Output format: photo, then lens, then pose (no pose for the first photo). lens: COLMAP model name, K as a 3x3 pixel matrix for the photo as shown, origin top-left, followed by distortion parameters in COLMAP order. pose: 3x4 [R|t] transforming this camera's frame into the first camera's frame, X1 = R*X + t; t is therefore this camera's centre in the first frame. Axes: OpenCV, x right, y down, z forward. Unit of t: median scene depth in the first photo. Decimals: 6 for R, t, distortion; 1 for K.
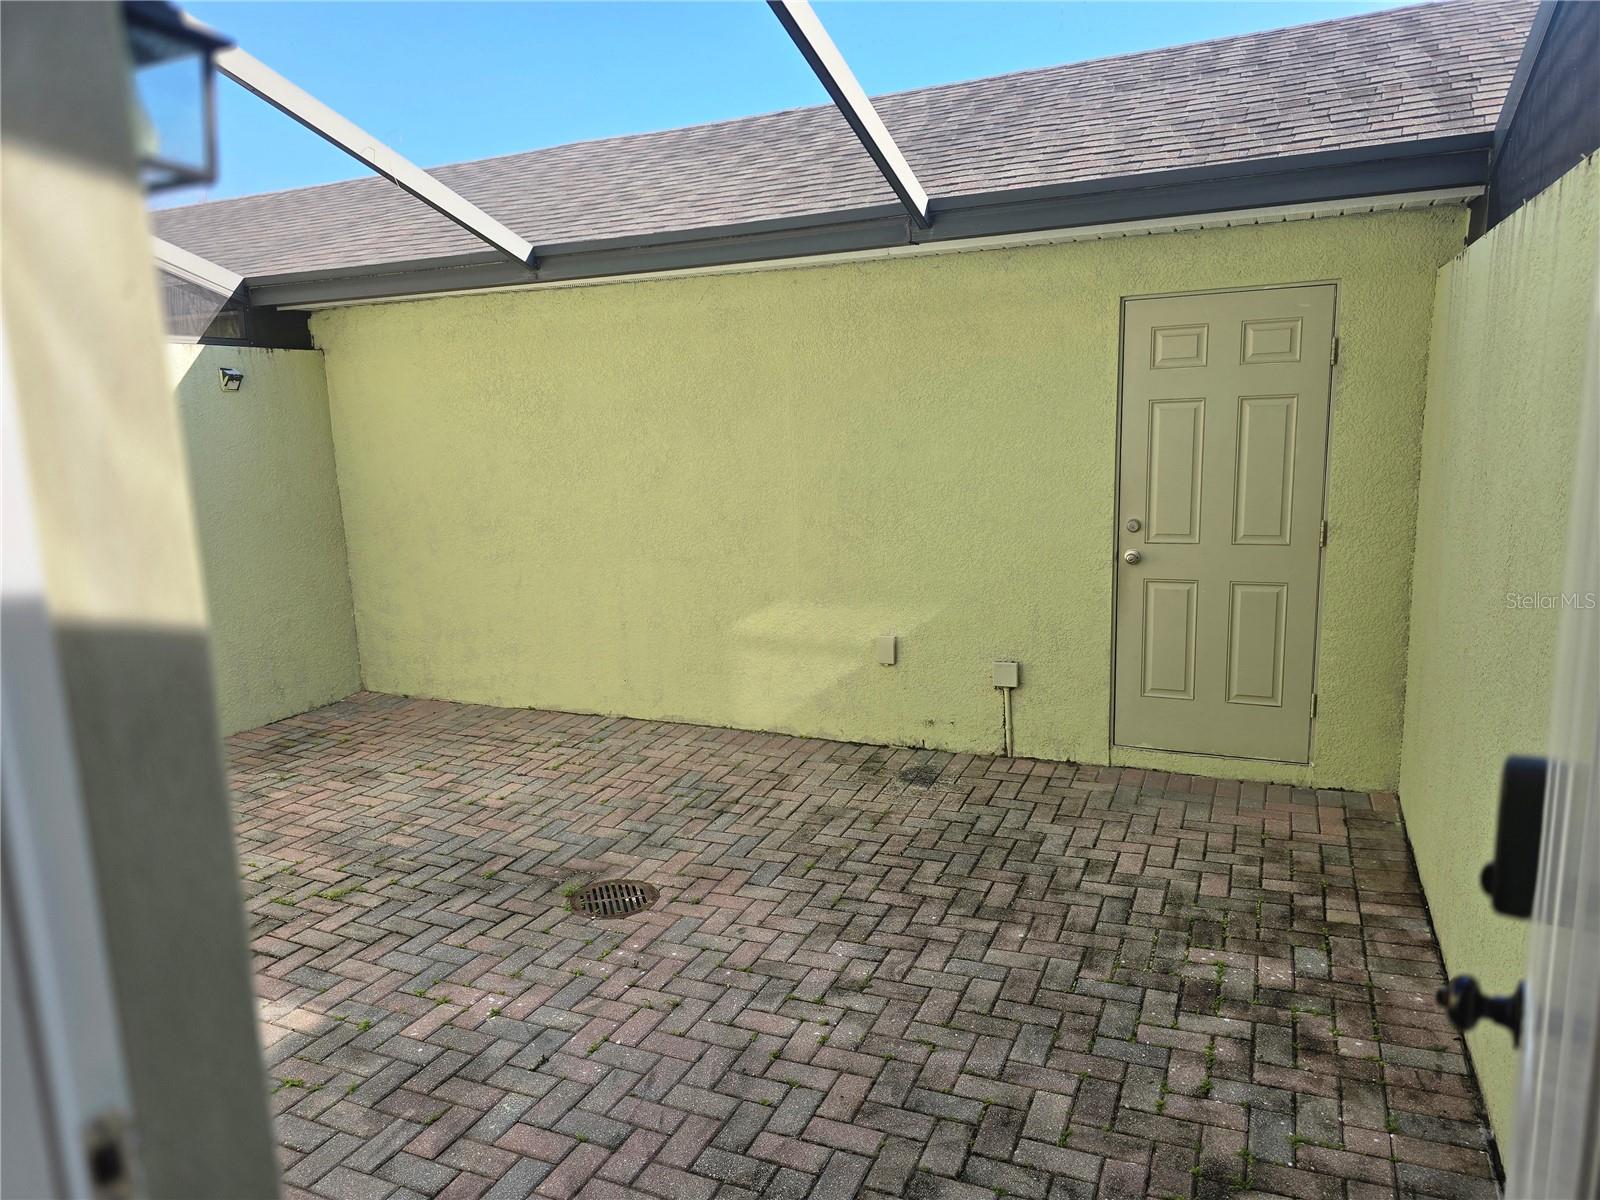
lens RADIAL K [[1084.8, 0, 800.0], [0, 1084.8, 600.0], [0, 0, 1]] dist [0.063438, -0.051503]
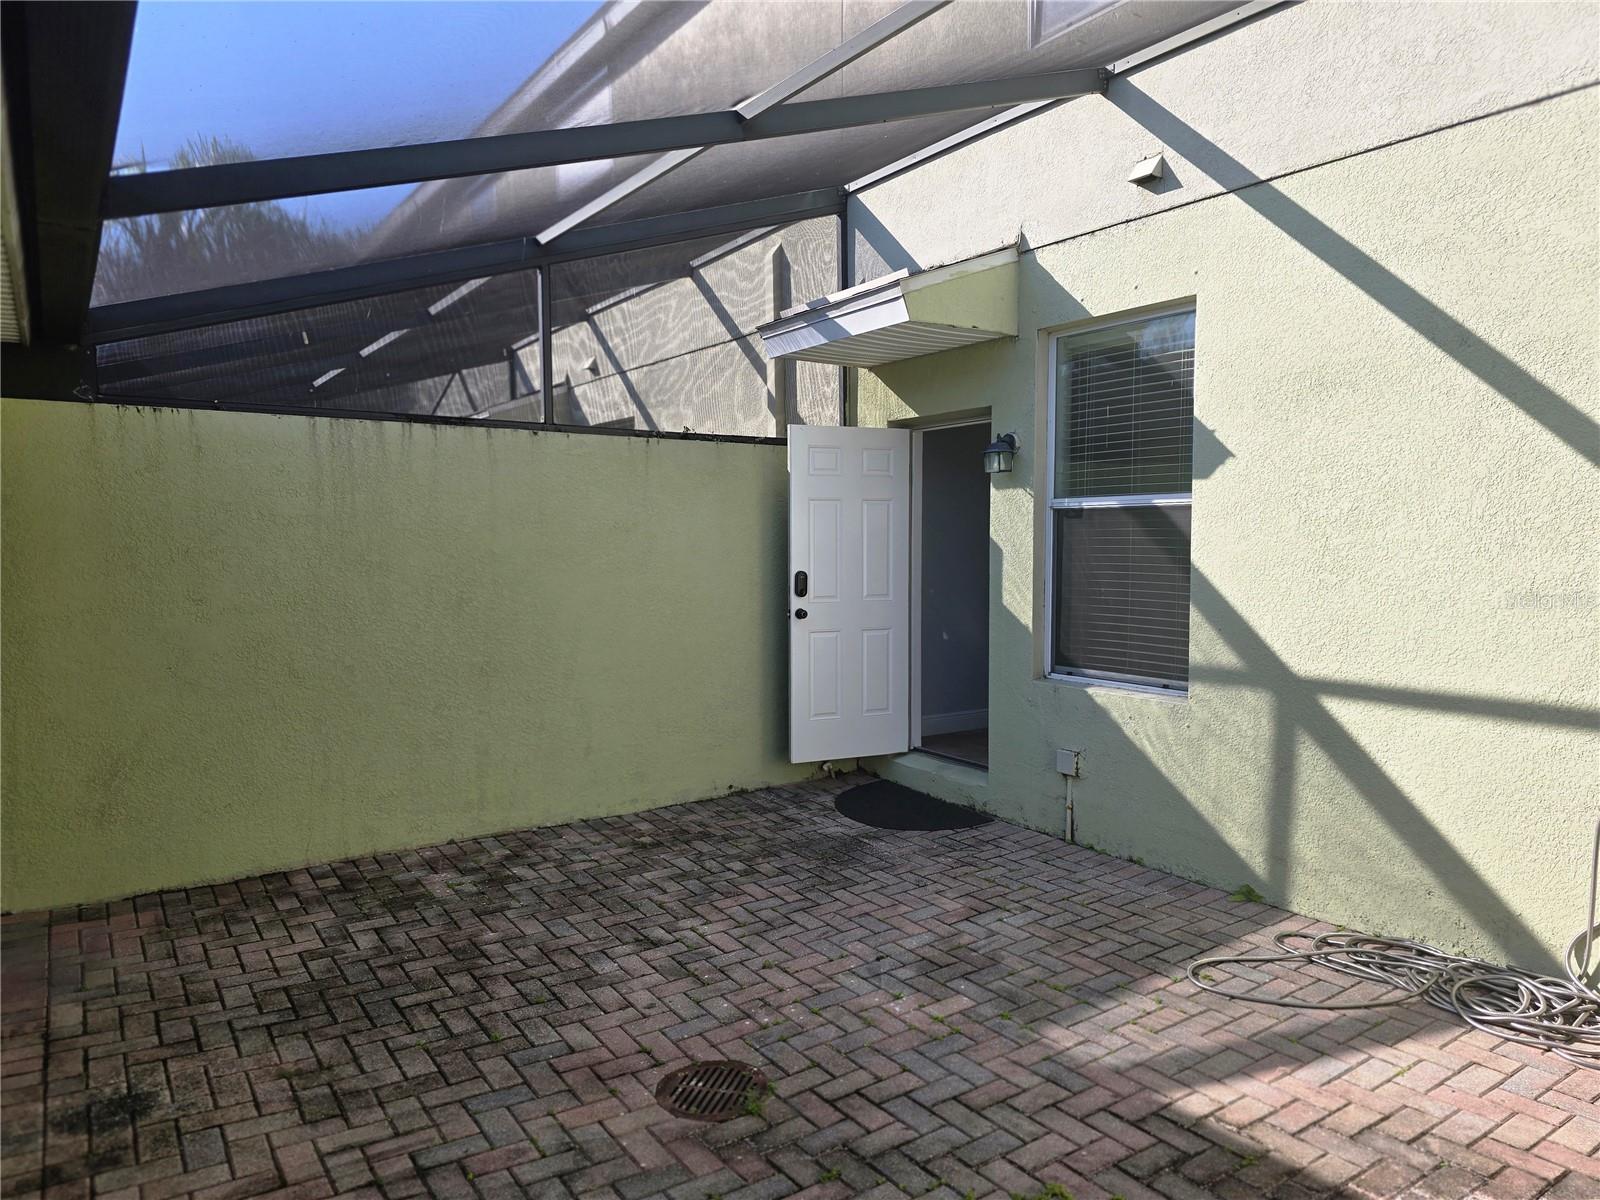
lens RADIAL K [[1084.8, 0, 800.0], [0, 1084.8, 600.0], [0, 0, 1]] dist [0.063438, -0.051503]
pose [[-0.853358, 0.009357, 0.521242, -0.730568], [0.125759, 0.974007, 0.188403, -0.240948], [-0.505930, 0.226326, -0.832353, 1.765194]]
